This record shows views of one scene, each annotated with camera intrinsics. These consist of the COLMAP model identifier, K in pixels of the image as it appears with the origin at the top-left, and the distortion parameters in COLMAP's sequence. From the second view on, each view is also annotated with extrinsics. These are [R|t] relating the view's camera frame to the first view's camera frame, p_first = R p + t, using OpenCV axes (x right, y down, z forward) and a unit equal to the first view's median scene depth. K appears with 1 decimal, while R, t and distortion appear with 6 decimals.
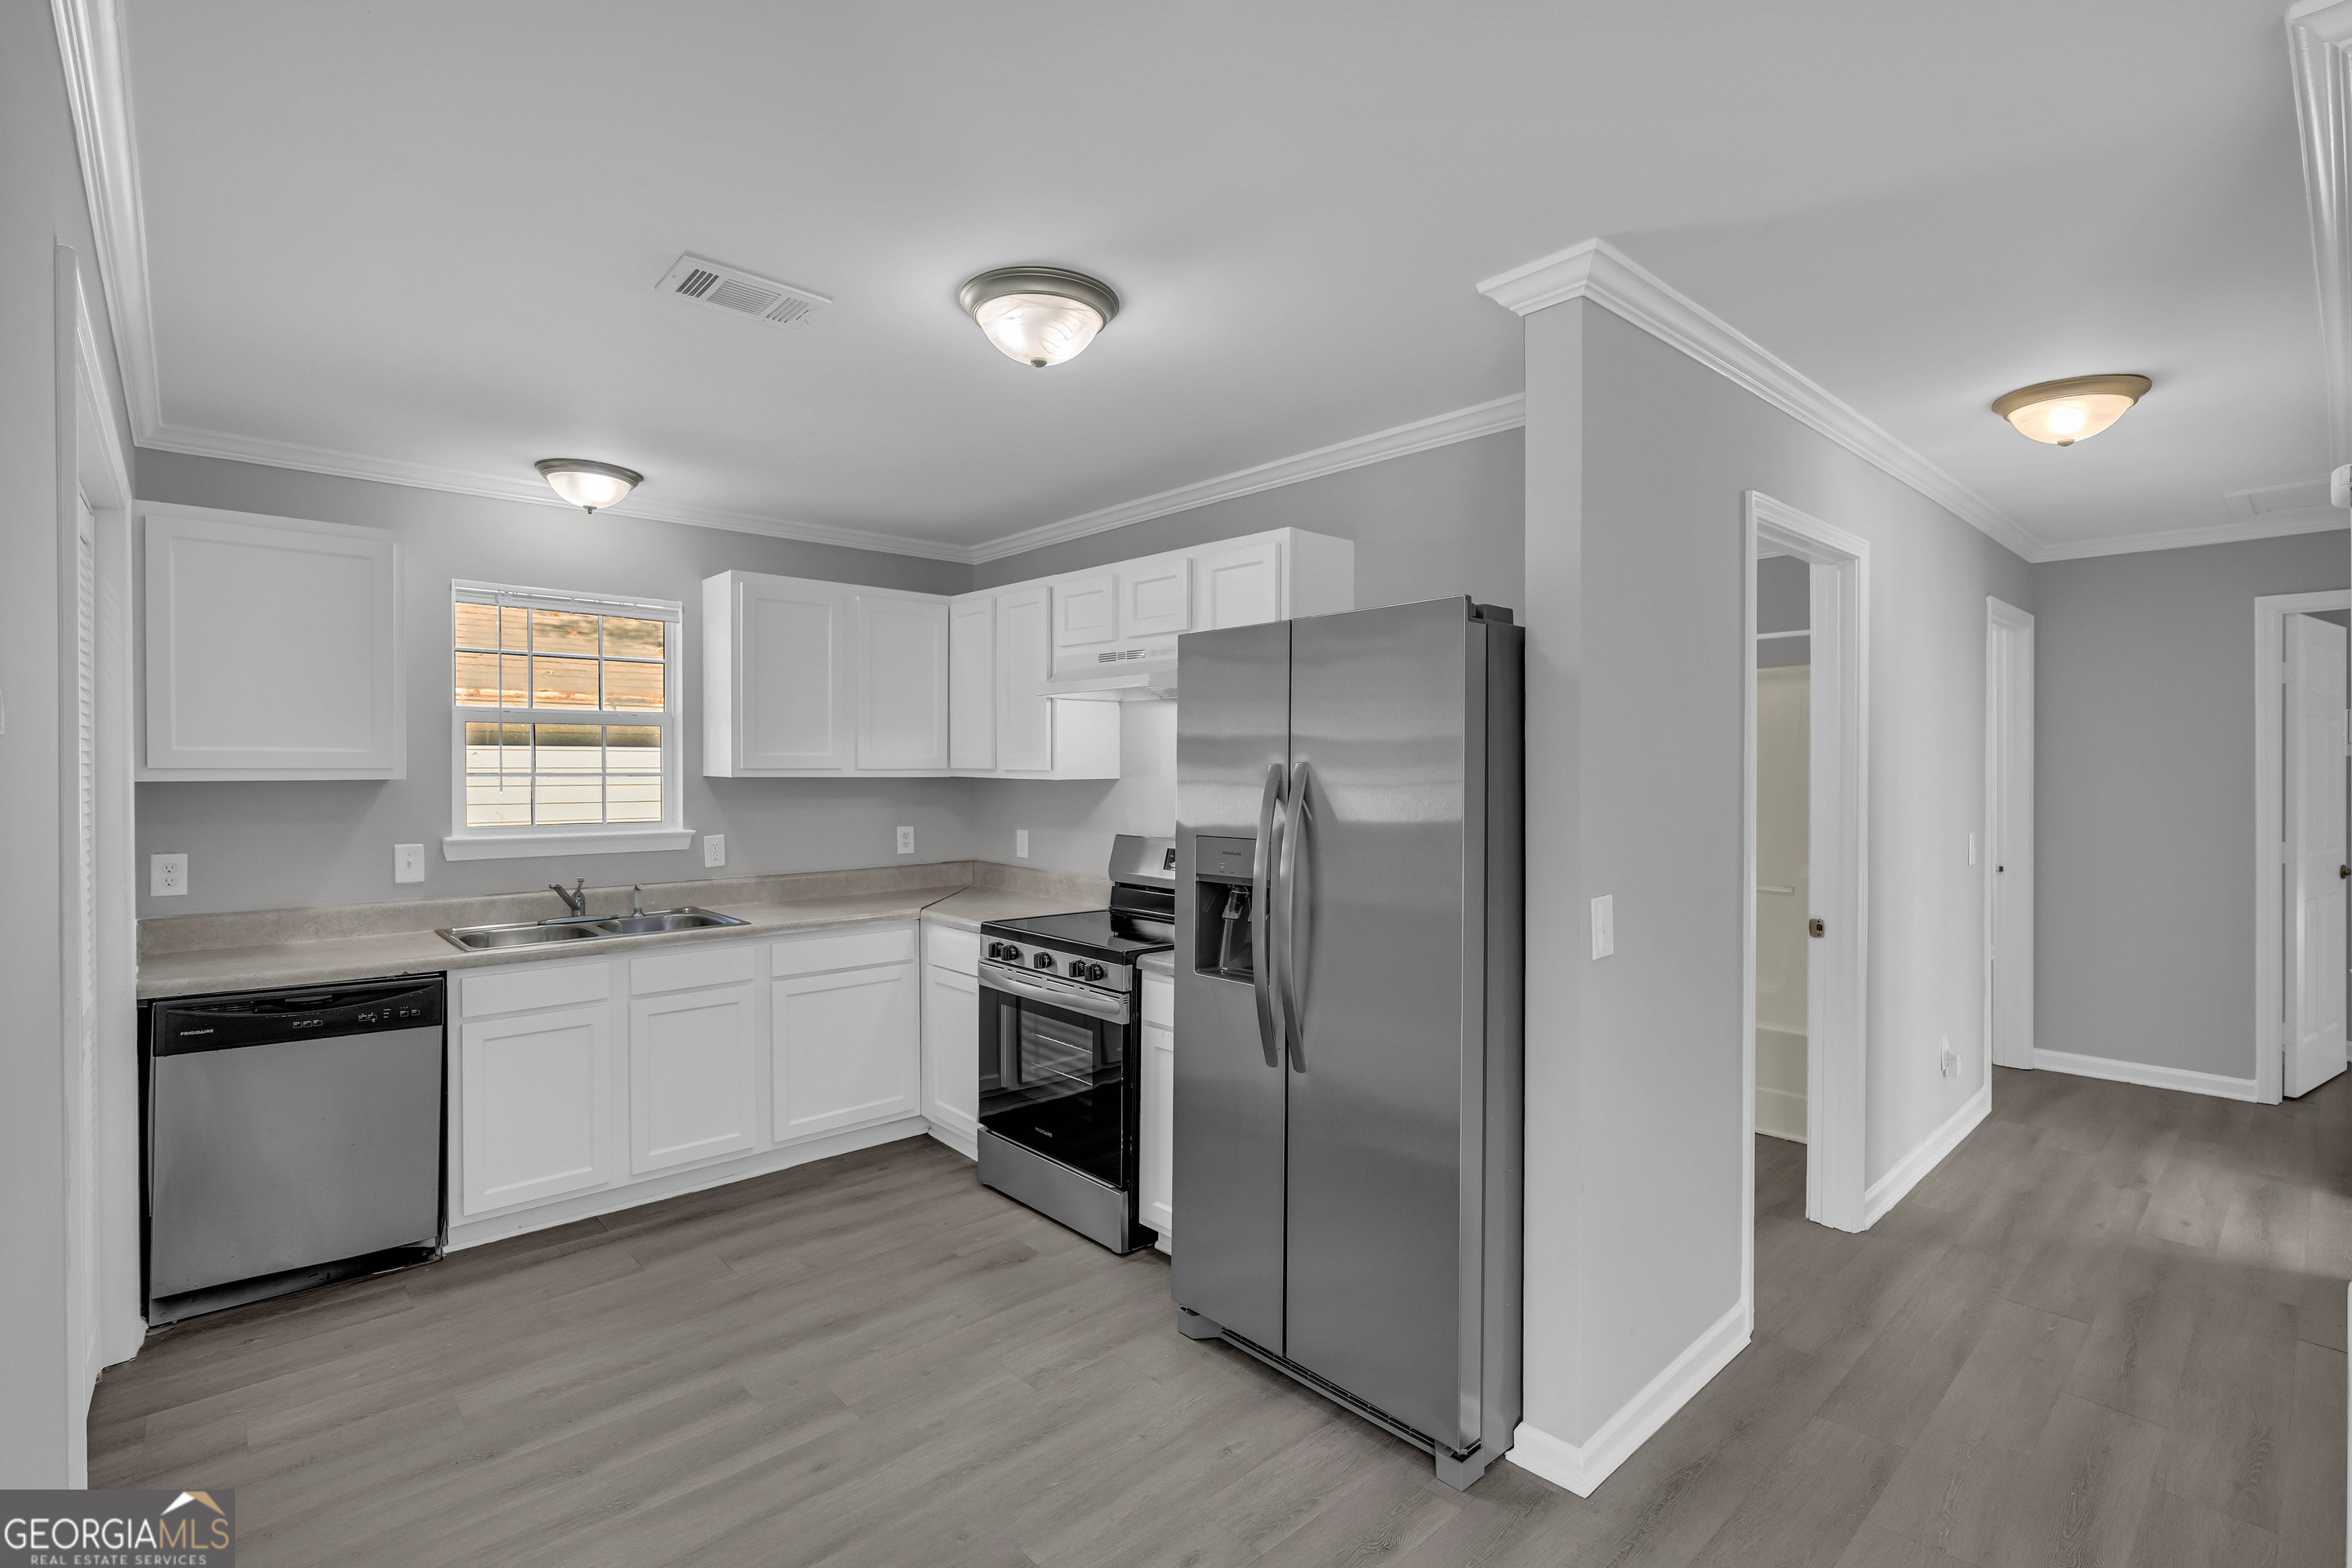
lens RADIAL K [[1099.2, 0, 1165.4], [0, 1099.2, 781.2], [0, 0, 1]] dist [-0.009203, 0.004340]
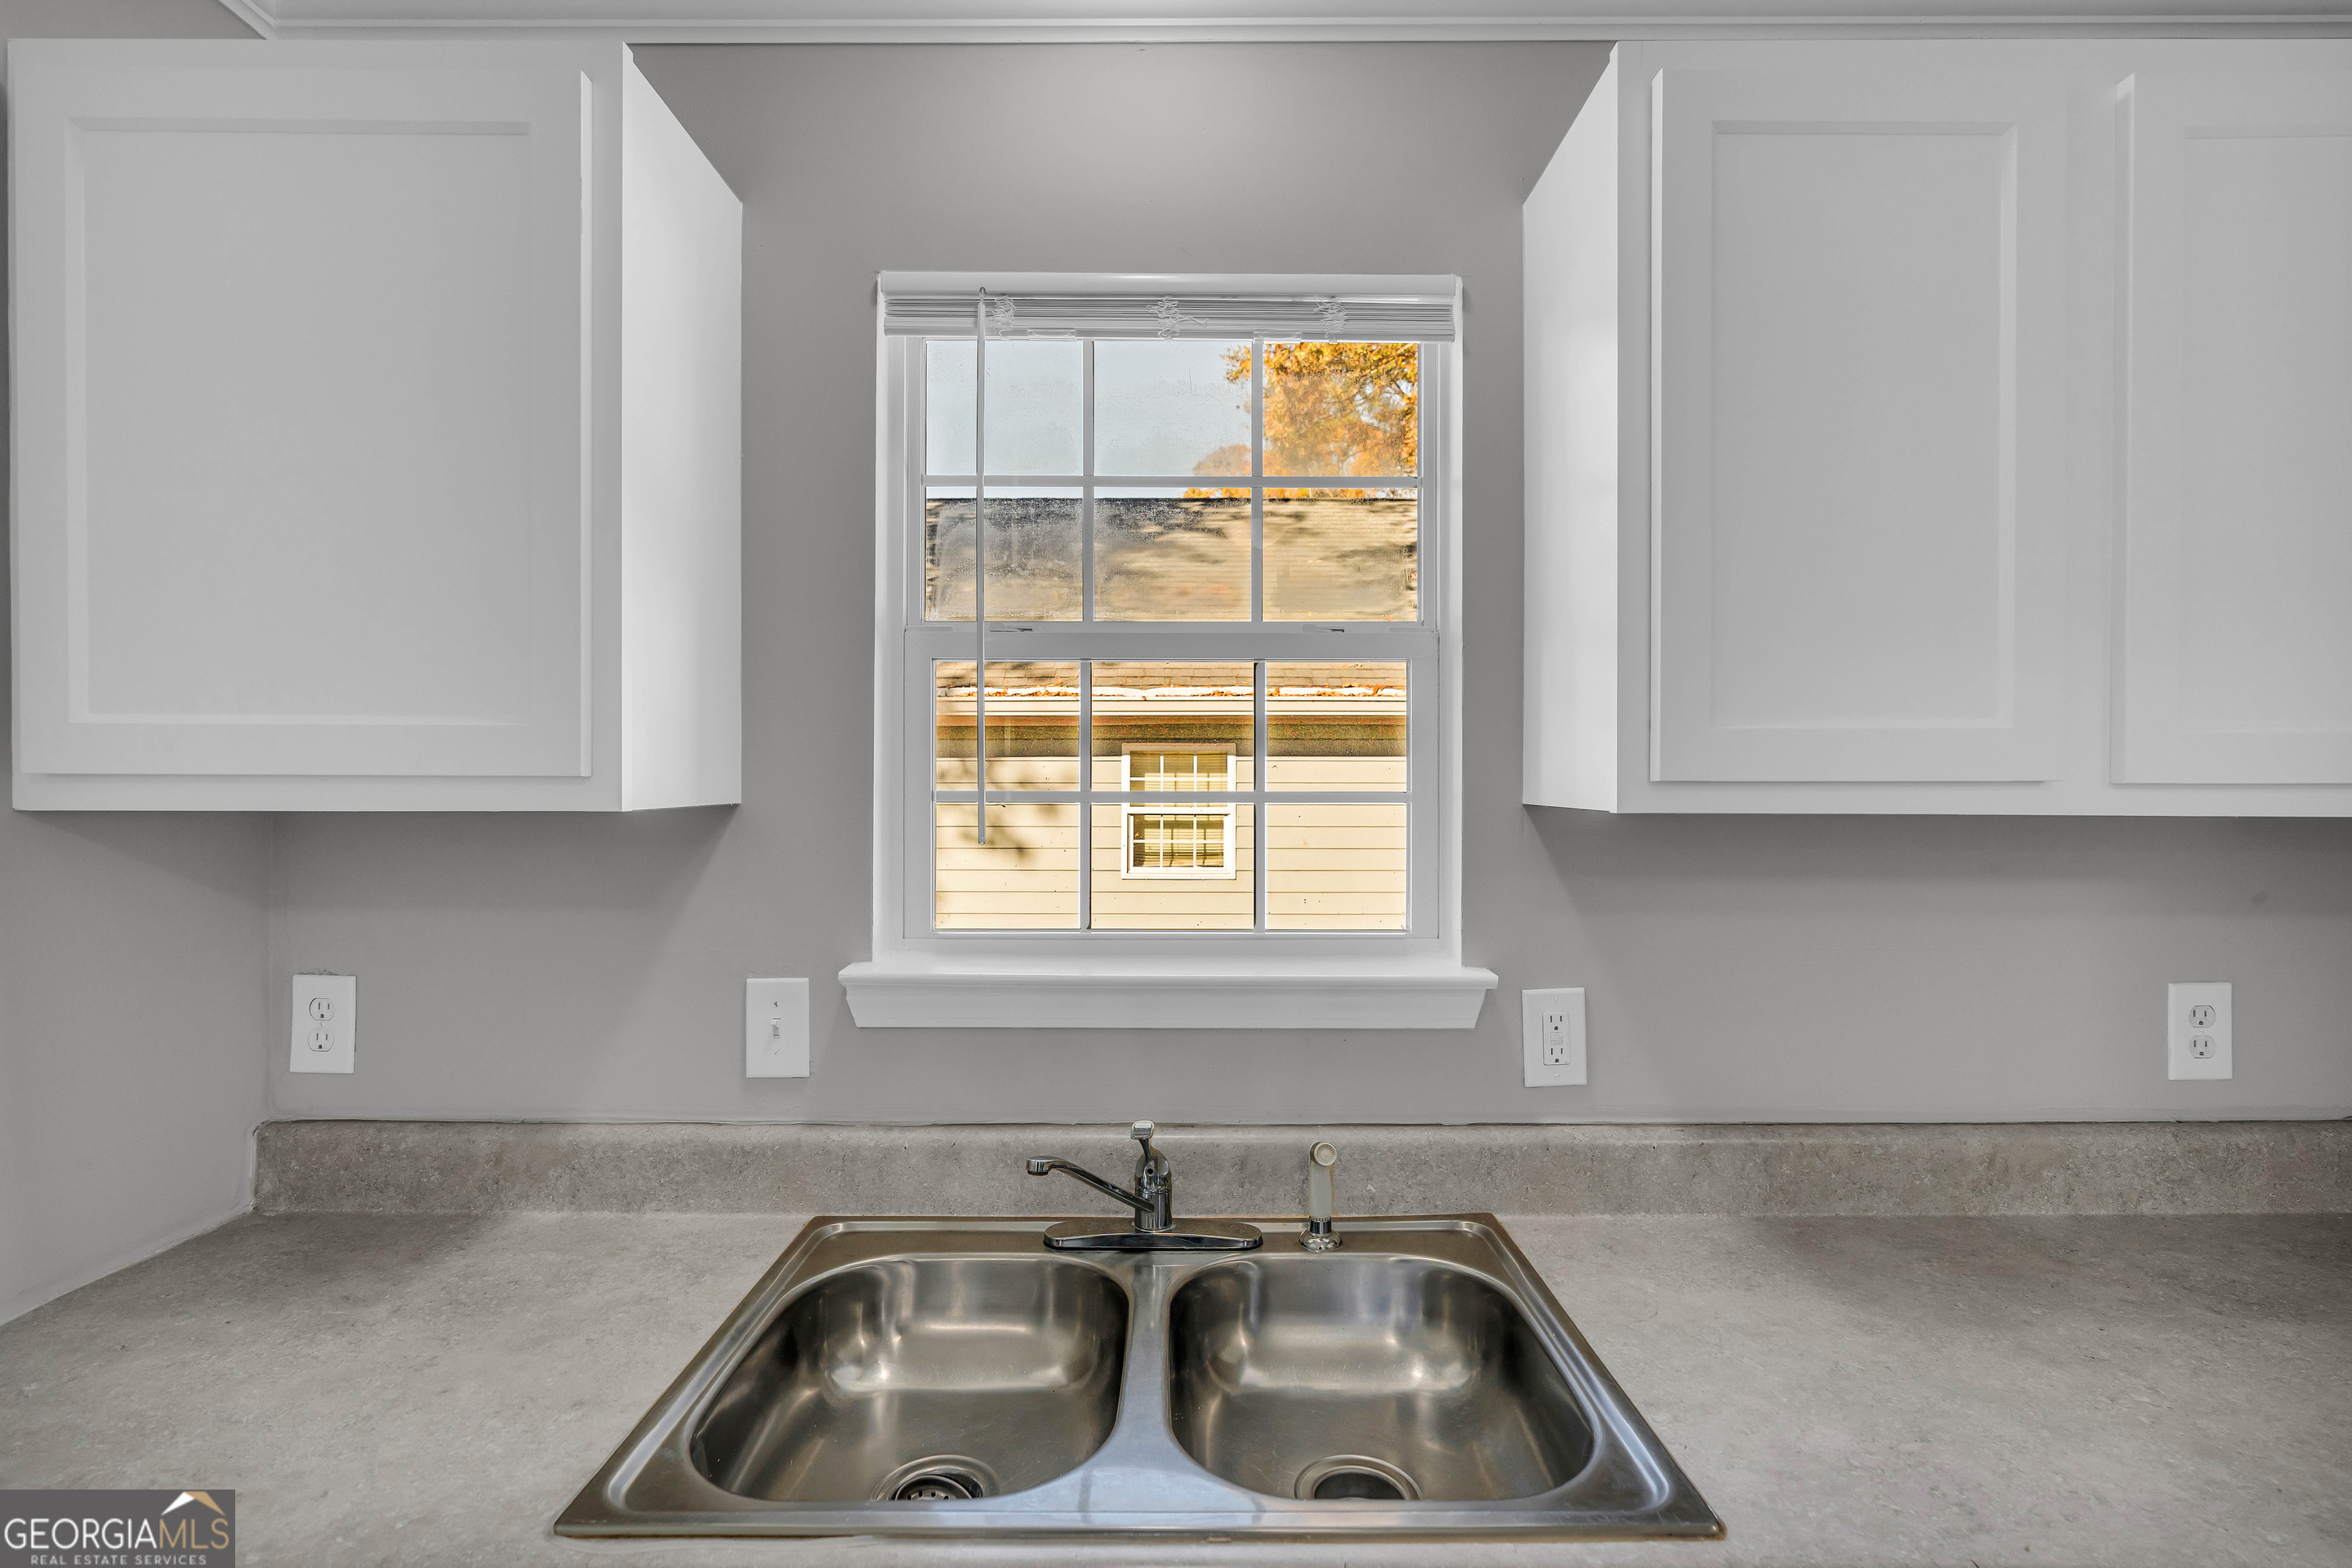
lens RADIAL K [[1099.2, 0, 1198.8], [0, 1099.2, 786.8], [0, 0, 1]] dist [-0.009203, 0.004340]
pose [[0.757928, 0.001260, -0.652338, -0.322652], [-0.010398, 0.999894, -0.010150, -0.006672], [0.652256, 0.014476, 0.757861, 0.791316]]
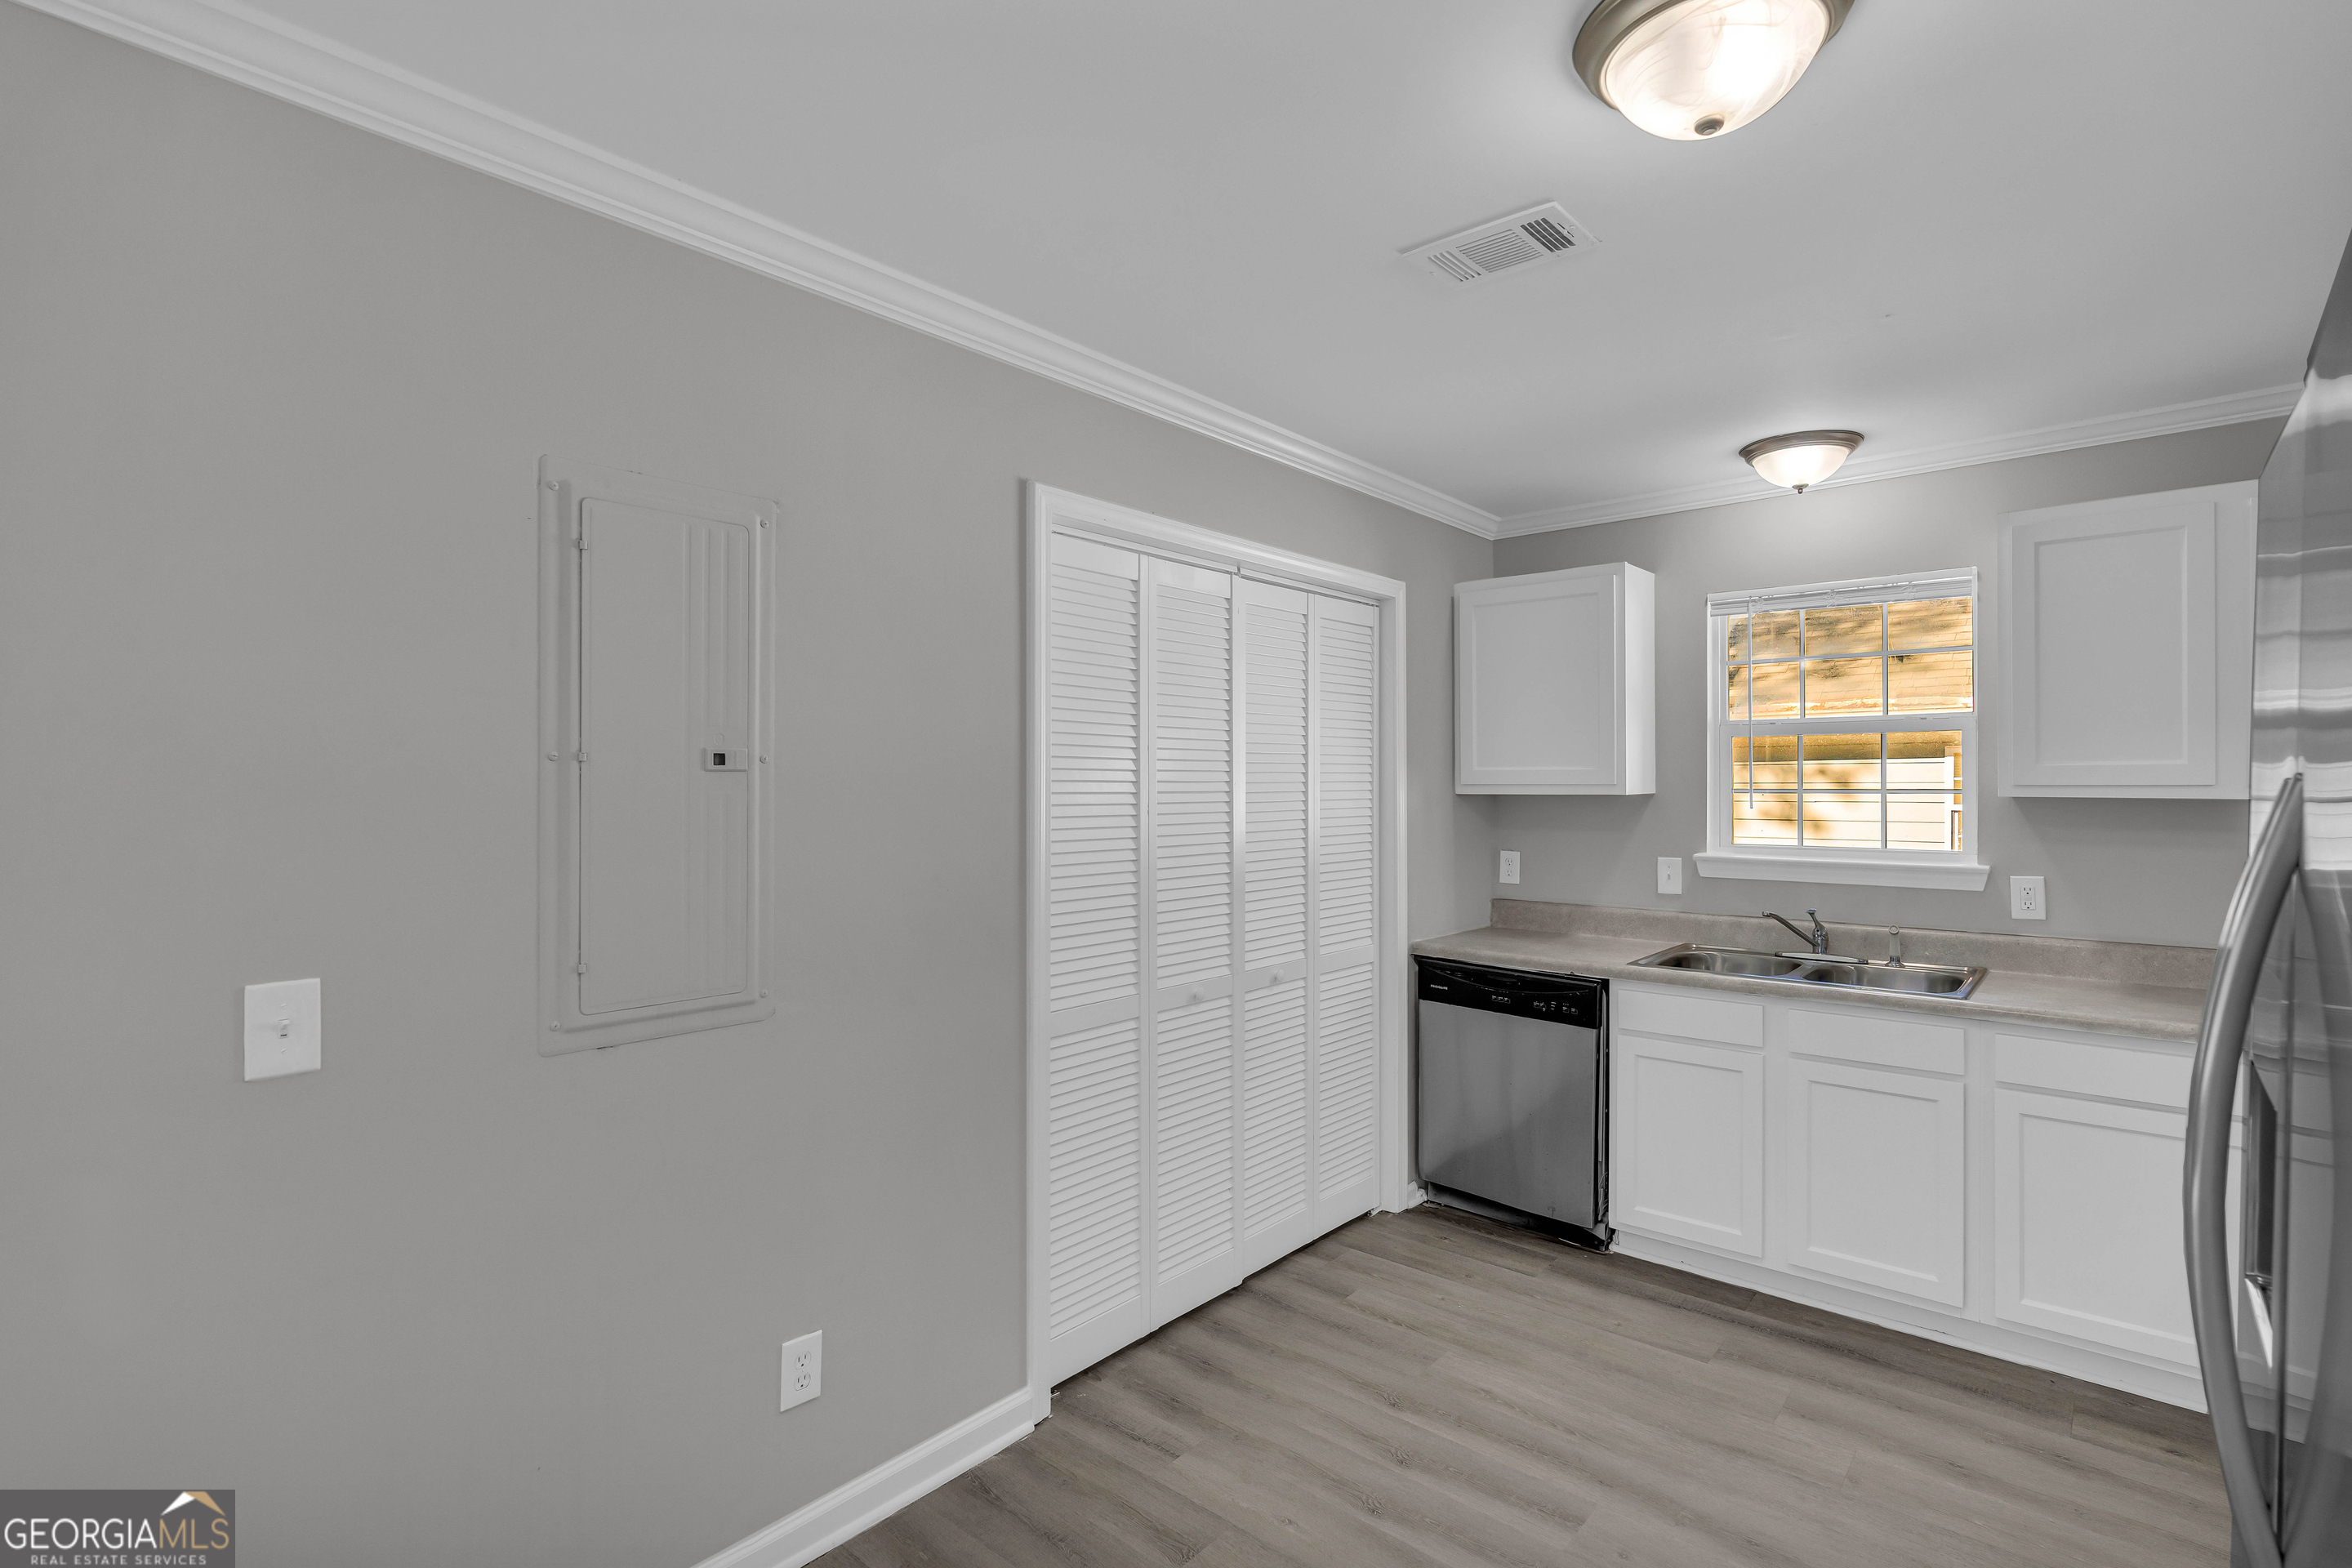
lens RADIAL K [[1099.2, 0, 1169.0], [0, 1099.2, 789.3], [0, 0, 1]] dist [-0.009203, 0.004340]
pose [[0.110939, 0.003768, -0.993820, 0.288007], [-0.011323, 0.999933, 0.002527, -0.004307], [0.993763, 0.010973, 0.110974, 0.404527]]
